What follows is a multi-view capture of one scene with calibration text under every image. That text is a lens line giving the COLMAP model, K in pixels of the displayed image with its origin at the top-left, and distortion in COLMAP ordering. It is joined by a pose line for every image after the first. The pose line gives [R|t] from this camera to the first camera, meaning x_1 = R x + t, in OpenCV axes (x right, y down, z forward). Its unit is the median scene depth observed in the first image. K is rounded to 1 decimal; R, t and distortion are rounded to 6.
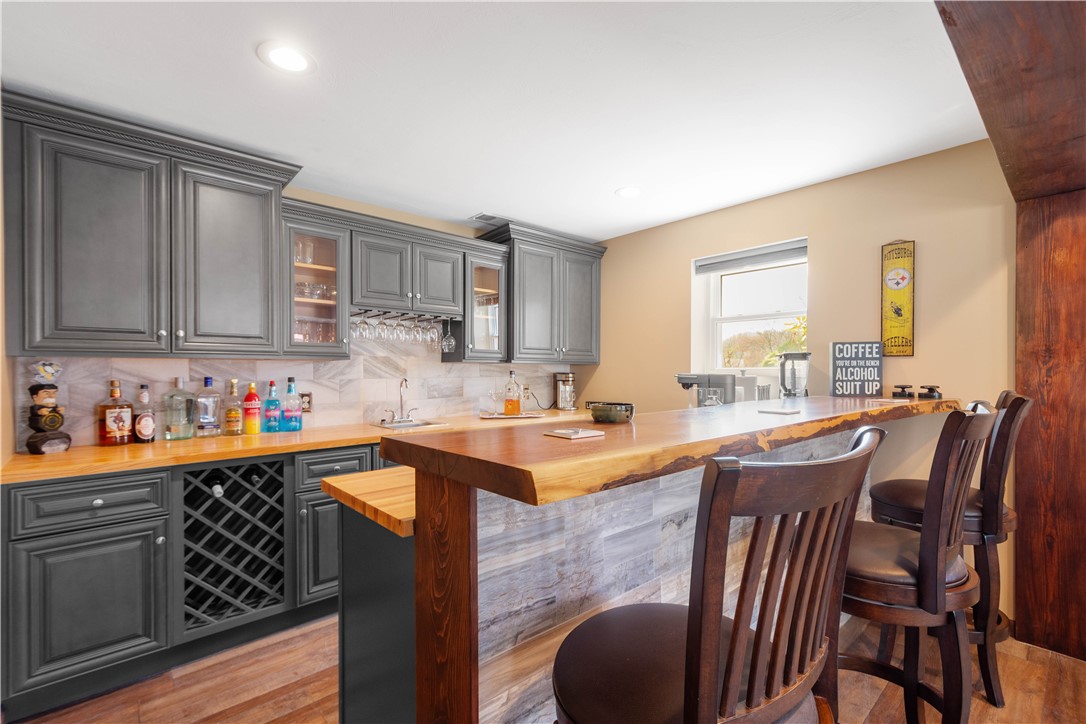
lens RADIAL K [[485.4, 0, 548.5], [0, 485.4, 368.4], [0, 0, 1]] dist [0.006938, 0.000811]
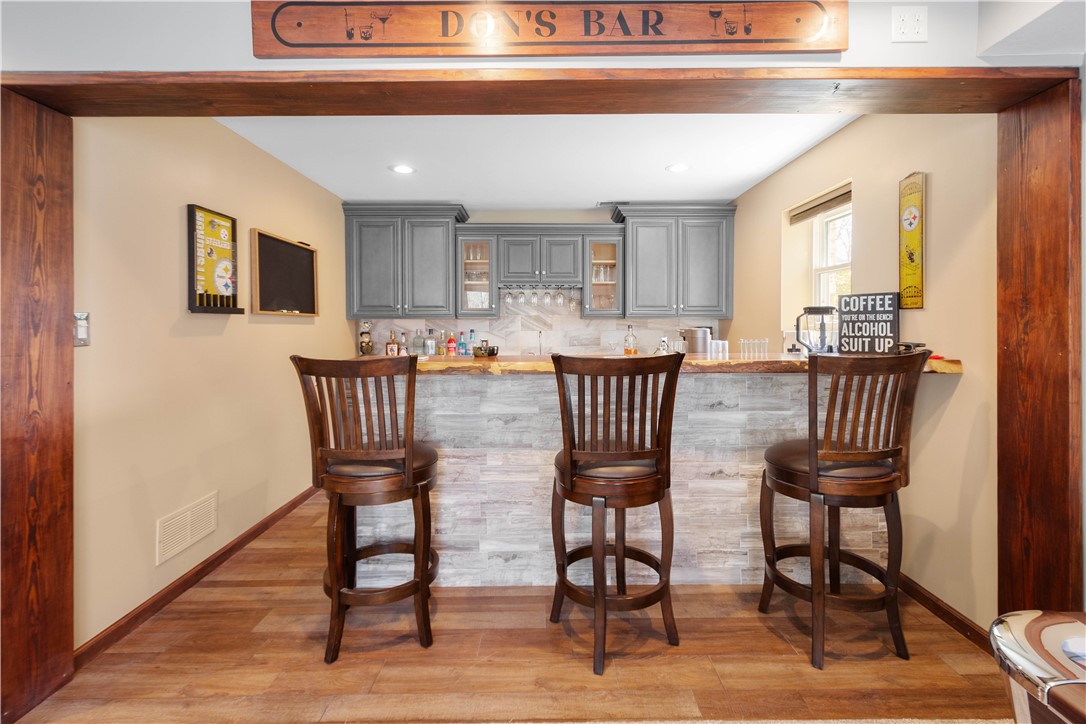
lens RADIAL K [[485.4, 0, 547.4], [0, 485.4, 325.2], [0, 0, 1]] dist [0.001948, 0.000138]
pose [[0.751098, -0.000065, -0.660190, 0.794548], [0.004116, 0.999981, 0.004585, -0.002785], [0.660178, -0.006161, 0.751084, -0.062465]]
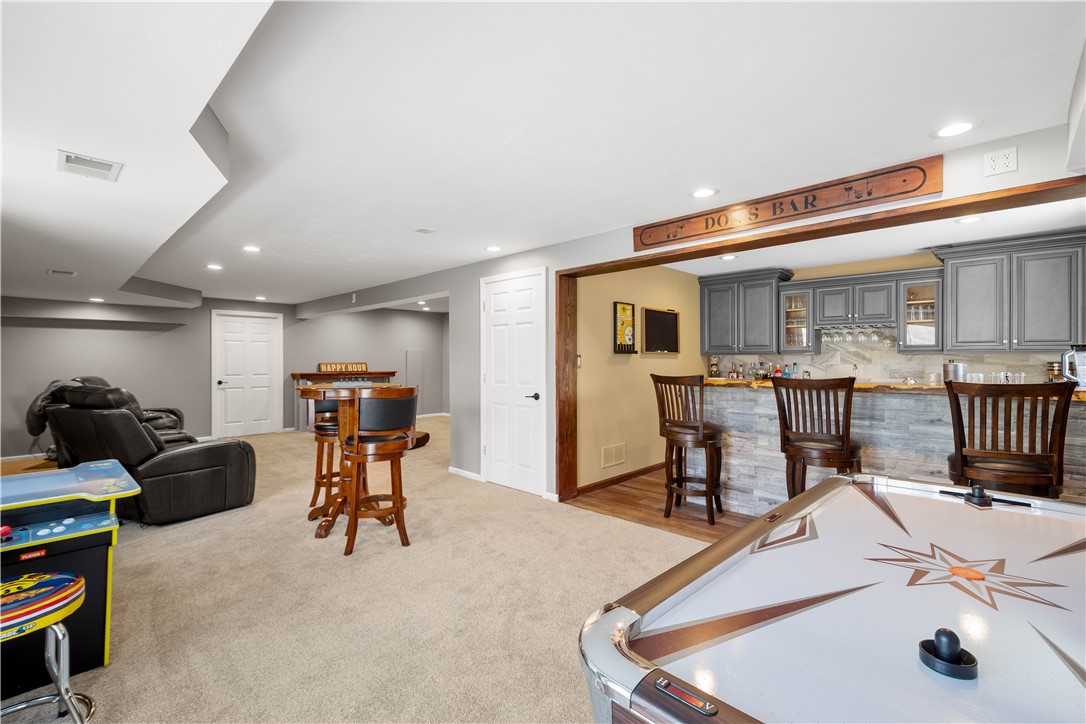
lens RADIAL K [[485.4, 0, 548.5], [0, 485.4, 368.4], [0, 0, 1]] dist [0.006938, 0.000811]
pose [[0.071209, 0.021821, -0.997223, 1.591561], [0.005377, 0.999738, 0.022260, -0.010728], [0.997447, -0.006947, 0.071073, -0.218309]]
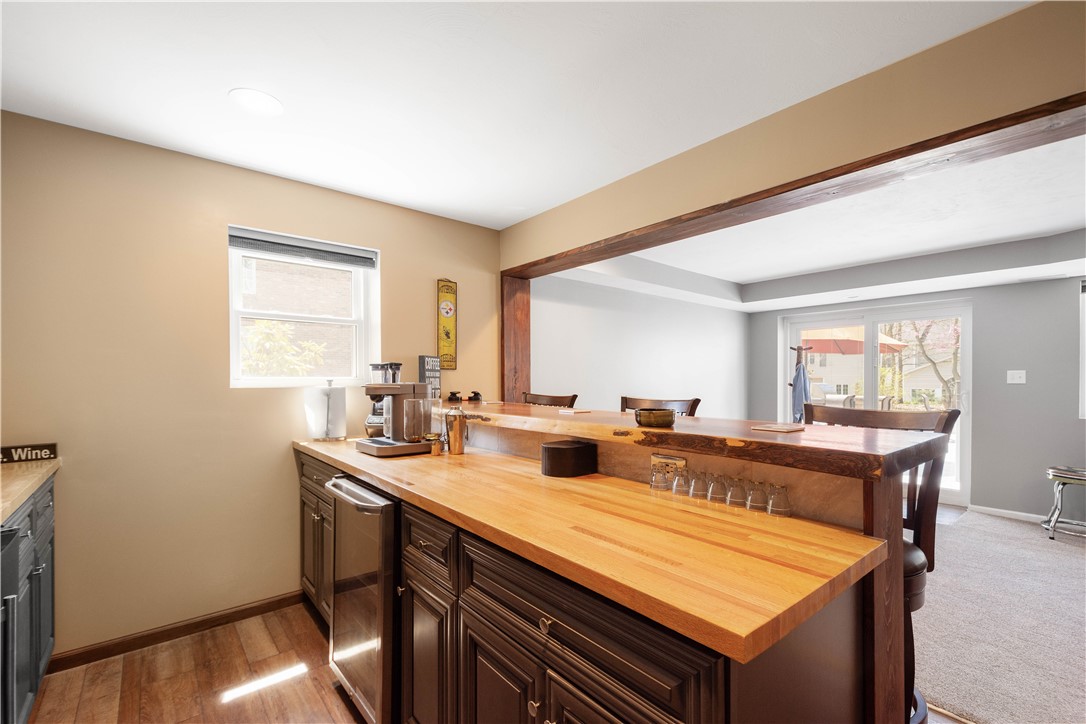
lens RADIAL K [[480.3, 0, 542.8], [0, 480.3, 370.2], [0, 0, 1]] dist [0.012423, -0.000192]
pose [[0.038133, 0.025010, 0.998960, -0.530941], [-0.000272, 0.999687, -0.025018, 0.009132], [-0.999273, 0.000682, 0.038128, 0.695016]]
